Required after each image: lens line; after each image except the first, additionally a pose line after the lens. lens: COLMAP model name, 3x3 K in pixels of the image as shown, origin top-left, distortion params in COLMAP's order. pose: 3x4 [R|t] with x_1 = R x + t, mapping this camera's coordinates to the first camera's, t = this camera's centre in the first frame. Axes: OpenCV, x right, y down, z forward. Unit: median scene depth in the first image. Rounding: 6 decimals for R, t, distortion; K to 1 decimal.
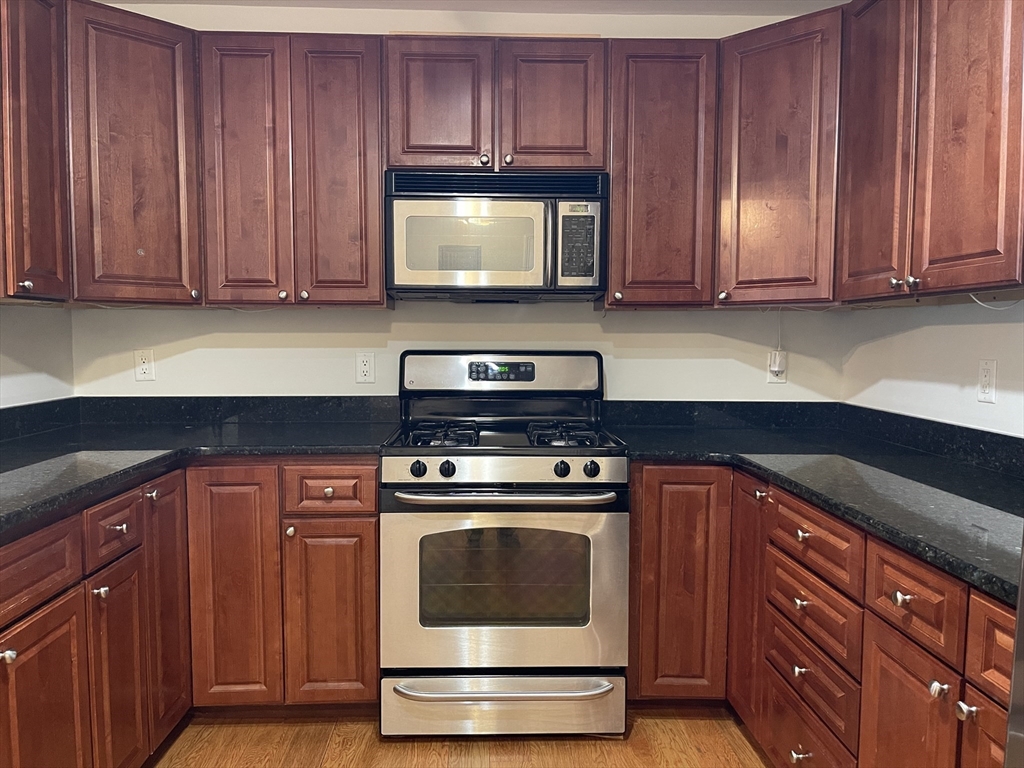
lens RADIAL K [[756.9, 0, 512.0], [0, 756.9, 384.0], [0, 0, 1]] dist [0.054941, -0.079022]
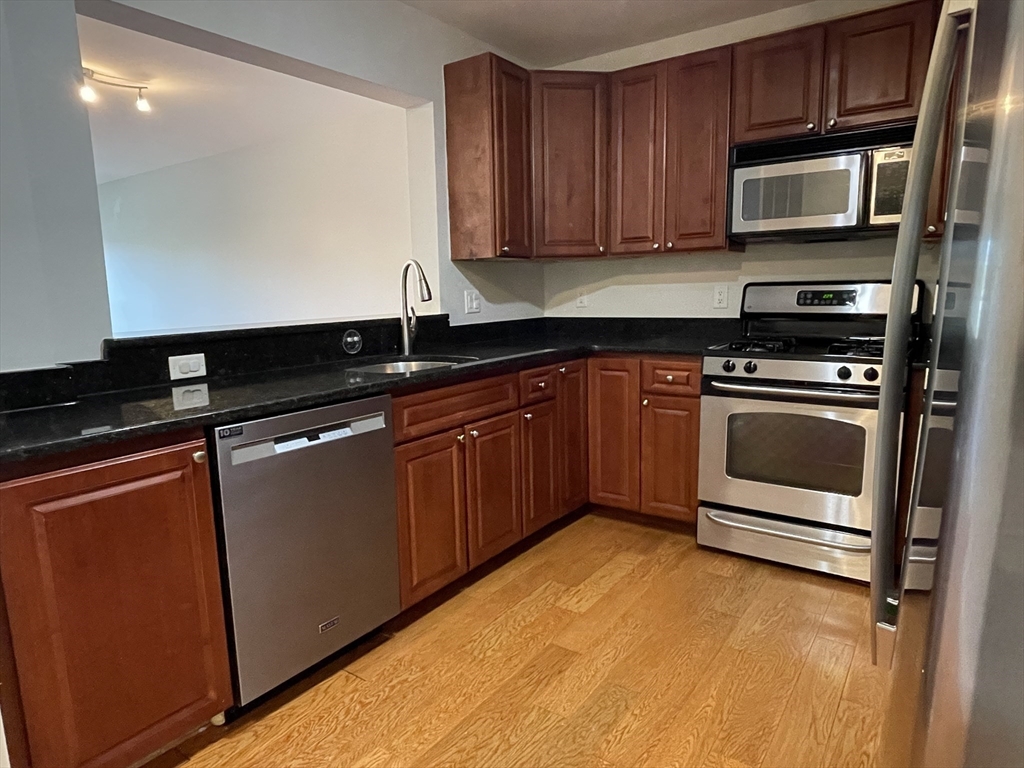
lens RADIAL K [[634.2, 0, 512.0], [0, 634.2, 384.0], [0, 0, 1]] dist [-0.003259, -0.003234]
pose [[0.793161, 0.070066, -0.604968, 0.261108], [-0.012488, 0.995022, 0.098869, 0.032738], [0.608884, -0.070864, 0.790088, -0.166900]]
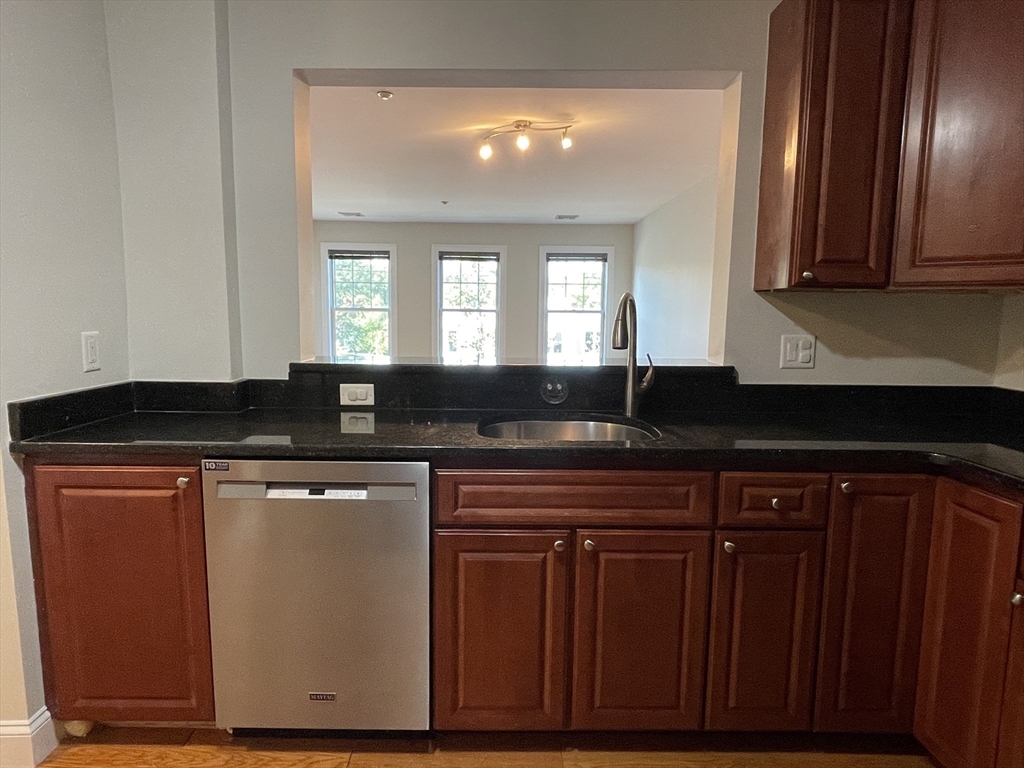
lens RADIAL K [[634.2, 0, 512.0], [0, 634.2, 384.0], [0, 0, 1]] dist [-0.003259, -0.003234]
pose [[-0.035847, 0.114876, -0.992733, 0.290411], [-0.073611, 0.990369, 0.117261, -0.041564], [0.996643, 0.077279, -0.027046, 0.515400]]
